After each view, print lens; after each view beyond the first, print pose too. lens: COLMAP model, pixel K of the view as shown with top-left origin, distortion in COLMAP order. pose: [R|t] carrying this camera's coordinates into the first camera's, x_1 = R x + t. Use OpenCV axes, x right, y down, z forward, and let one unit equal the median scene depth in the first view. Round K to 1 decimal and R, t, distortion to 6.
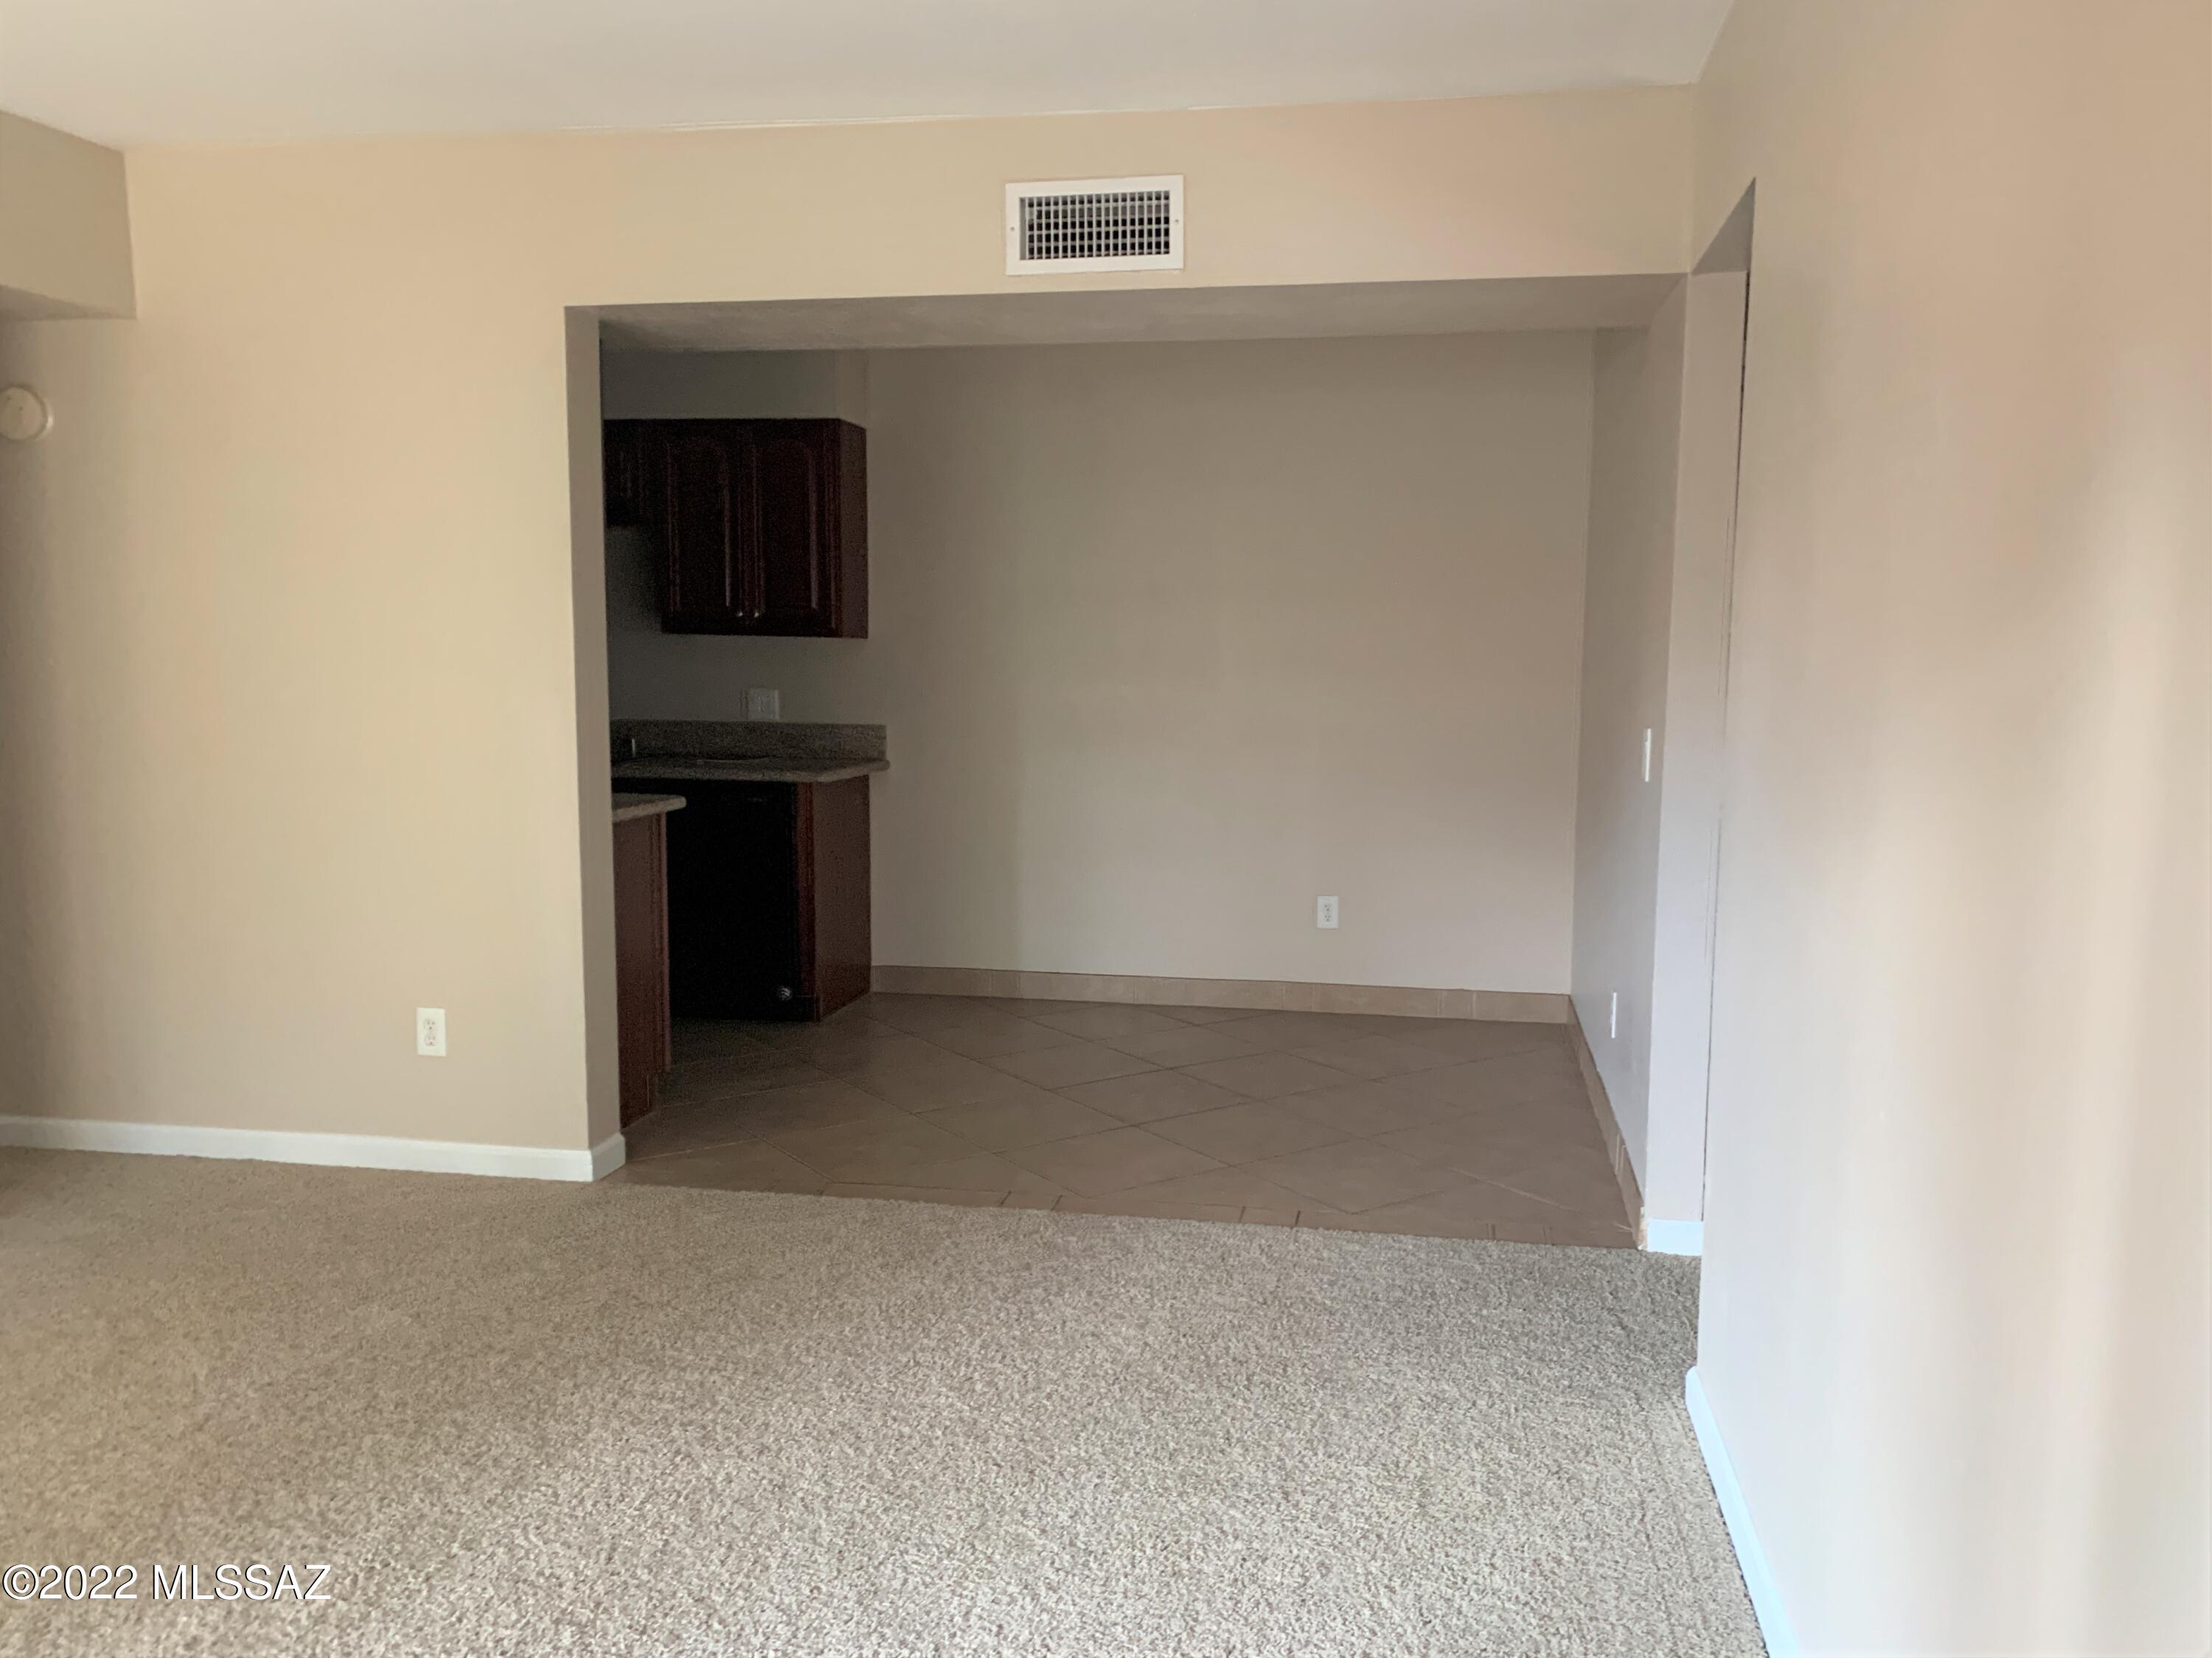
lens RADIAL K [[1710.0, 0, 1106.6], [0, 1710.0, 853.4], [0, 0, 1]] dist [0.008350, 0.006652]
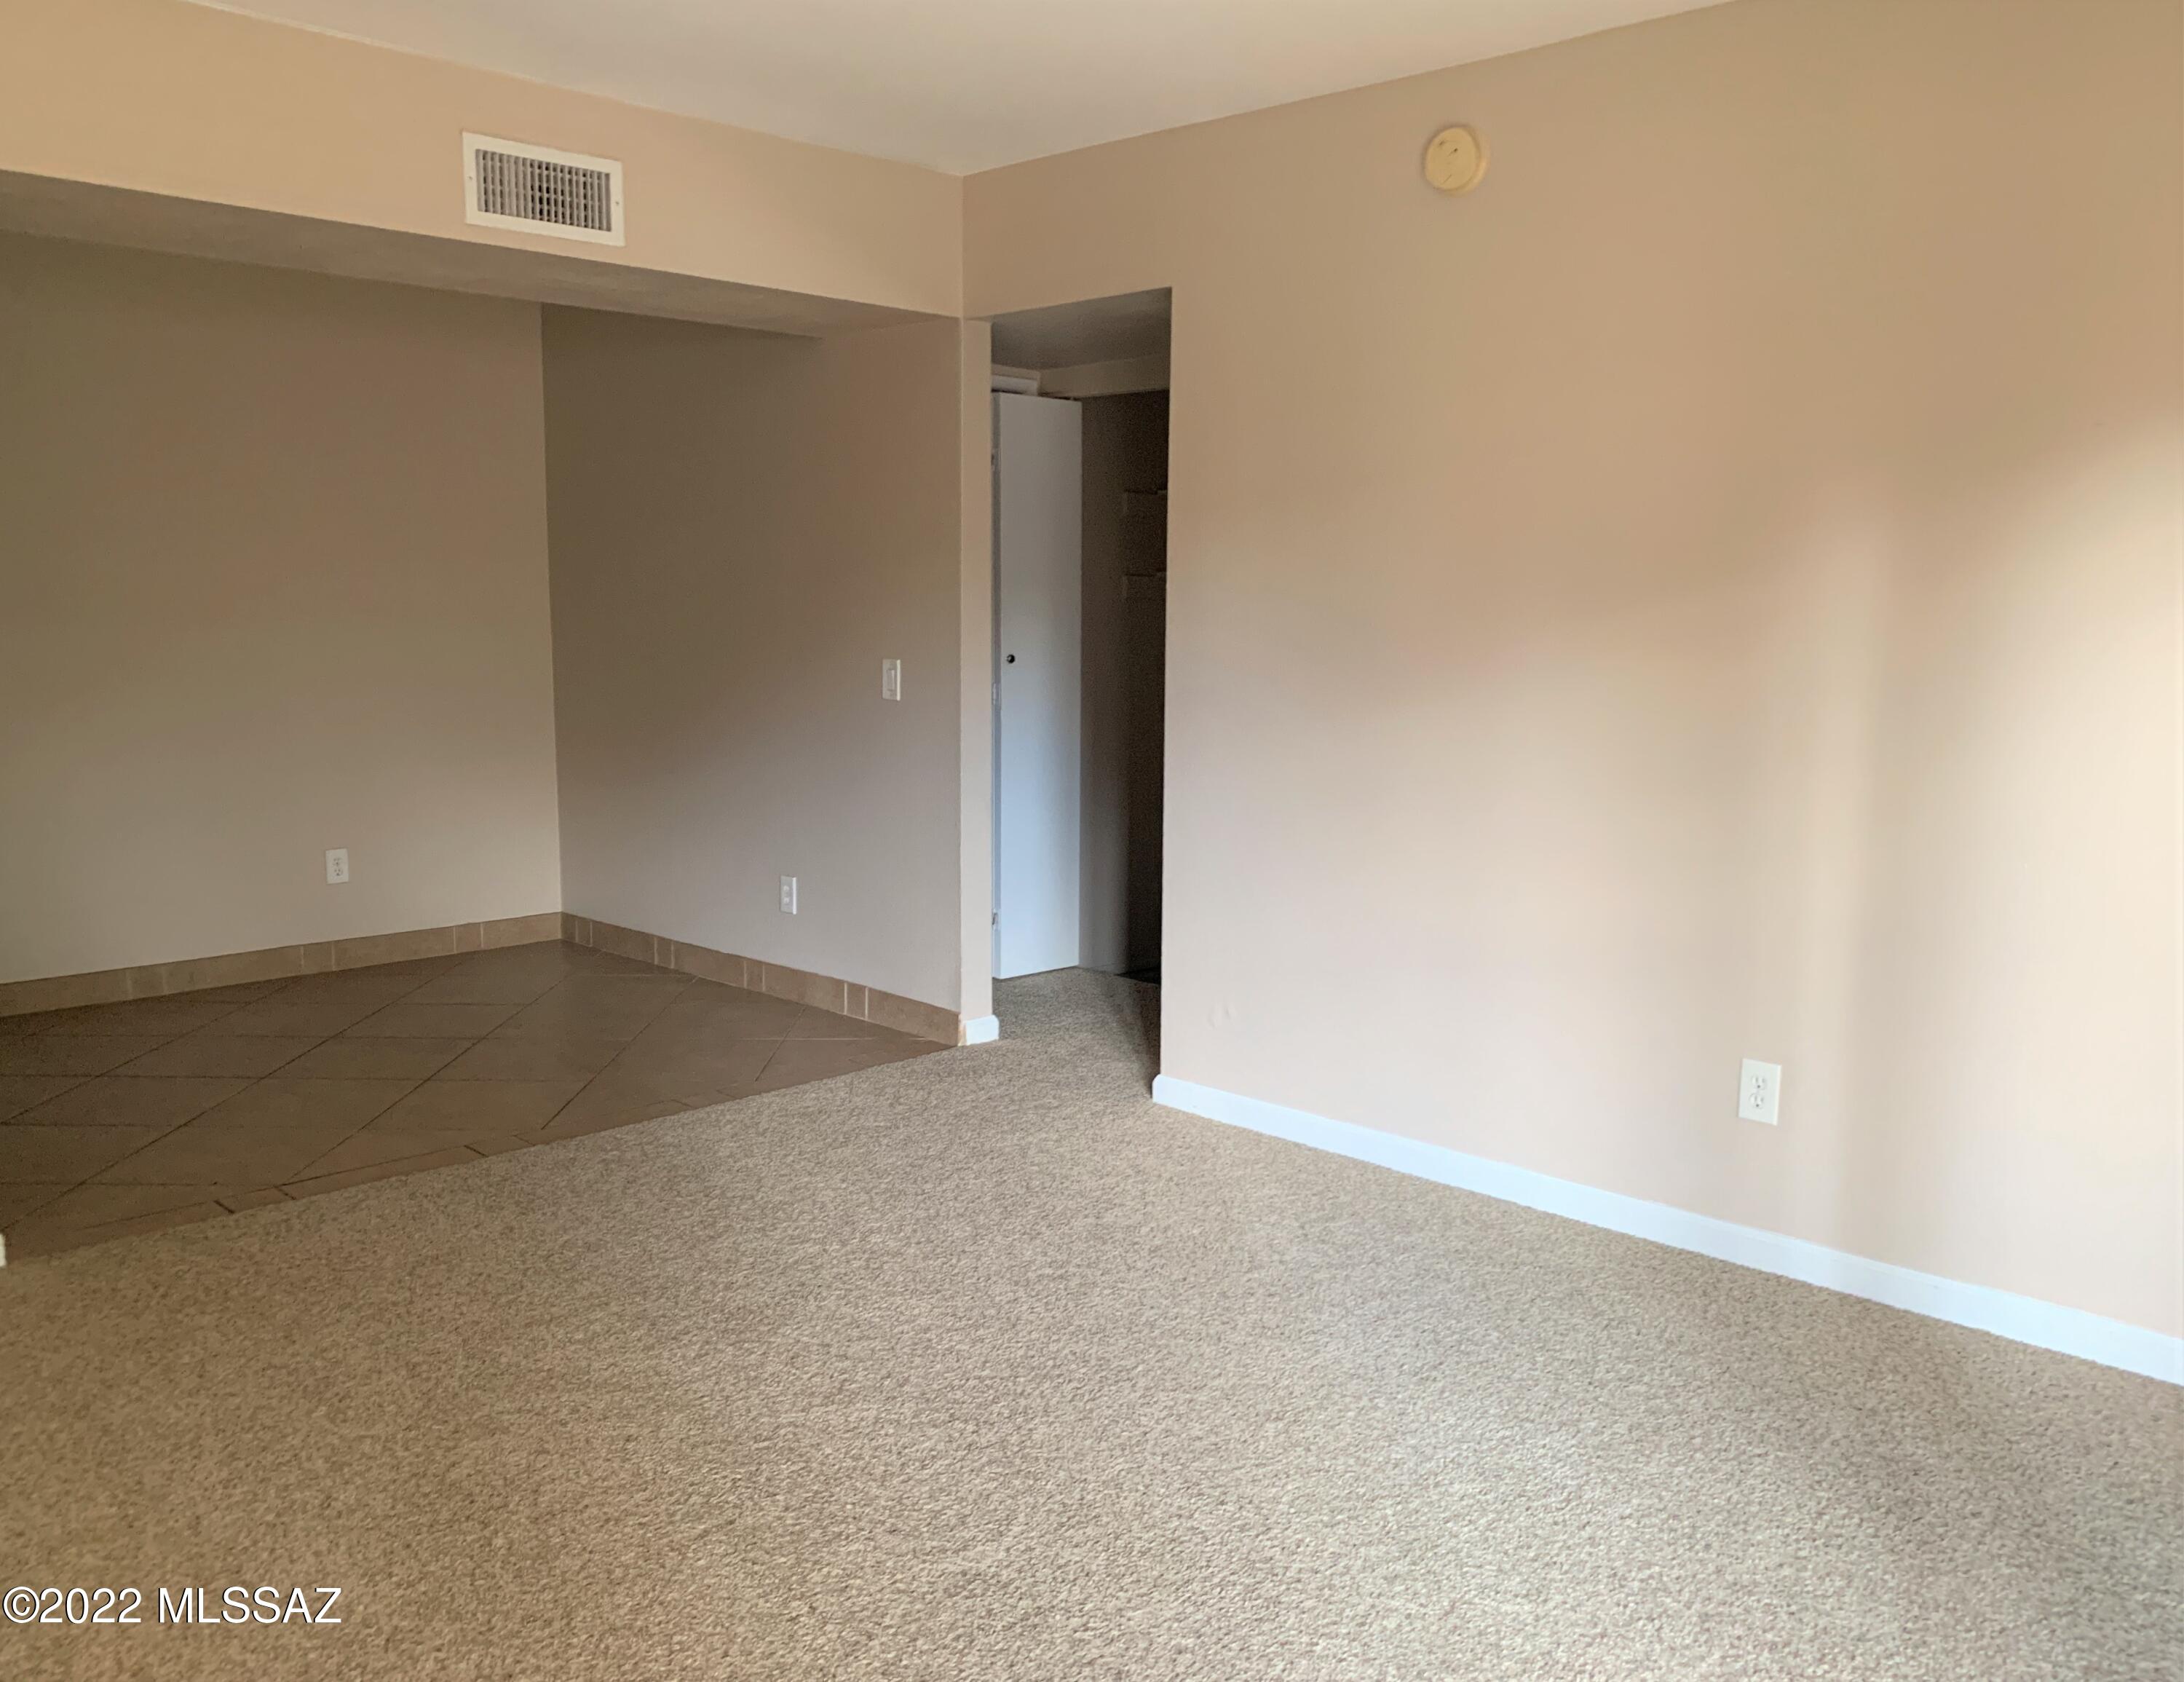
lens RADIAL K [[1707.8, 0, 1170.5], [0, 1707.8, 840.6], [0, 0, 1]] dist [-0.044856, -0.000671]
pose [[0.545106, -0.117443, 0.830101, -0.696460], [0.096282, 0.992358, 0.077173, -0.014864], [-0.832820, 0.037857, 0.552248, 0.125453]]
